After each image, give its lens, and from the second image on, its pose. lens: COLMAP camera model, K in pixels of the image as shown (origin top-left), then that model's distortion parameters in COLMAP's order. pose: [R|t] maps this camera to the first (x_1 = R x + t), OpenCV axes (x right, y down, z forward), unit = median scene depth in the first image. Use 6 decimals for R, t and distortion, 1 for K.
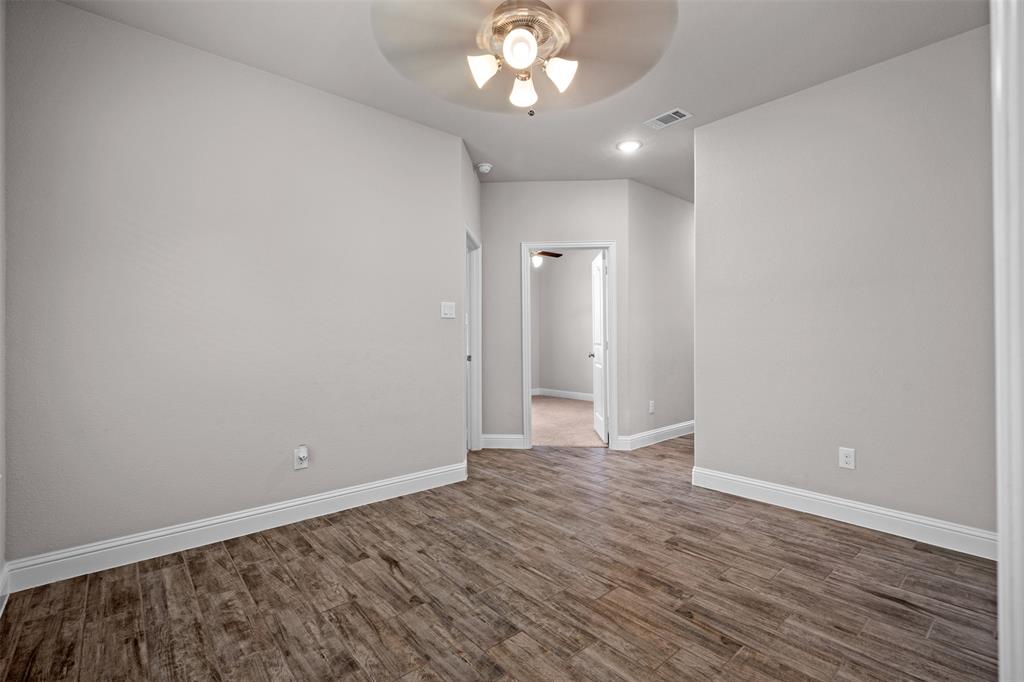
lens RADIAL K [[470.4, 0, 512.8], [0, 470.4, 338.7], [0, 0, 1]] dist [-0.009172, -0.000255]
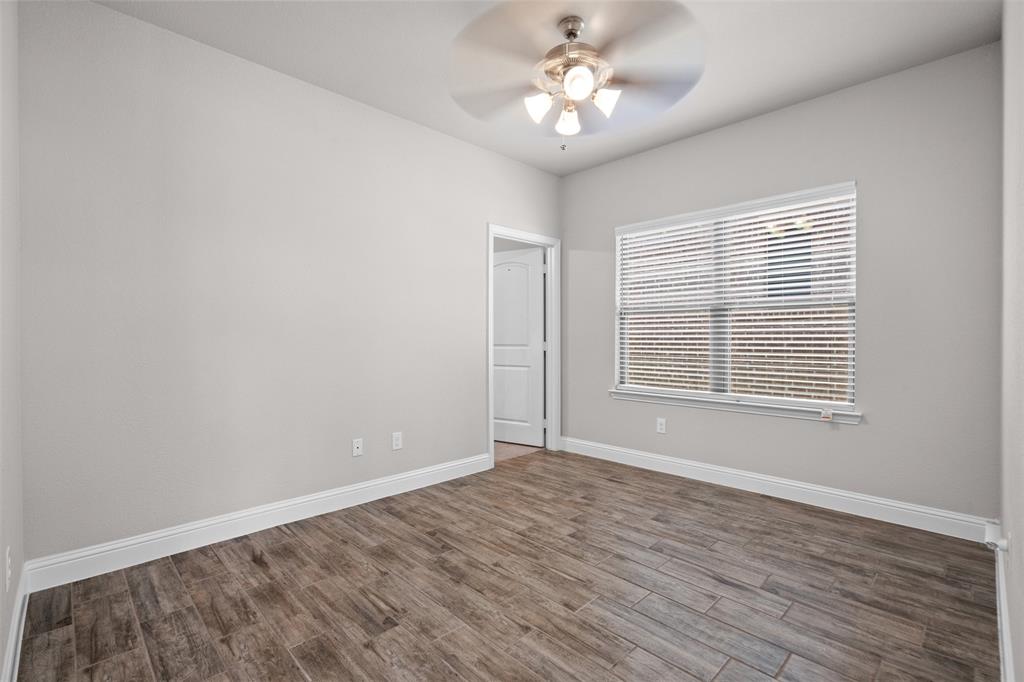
lens RADIAL K [[470.4, 0, 512.4], [0, 470.4, 340.2], [0, 0, 1]] dist [-0.009172, -0.000255]
pose [[-0.998168, 0.008262, -0.059941, 0.215585], [0.007731, 0.999929, 0.009092, -0.005407], [0.060012, 0.008612, -0.998160, 1.949656]]
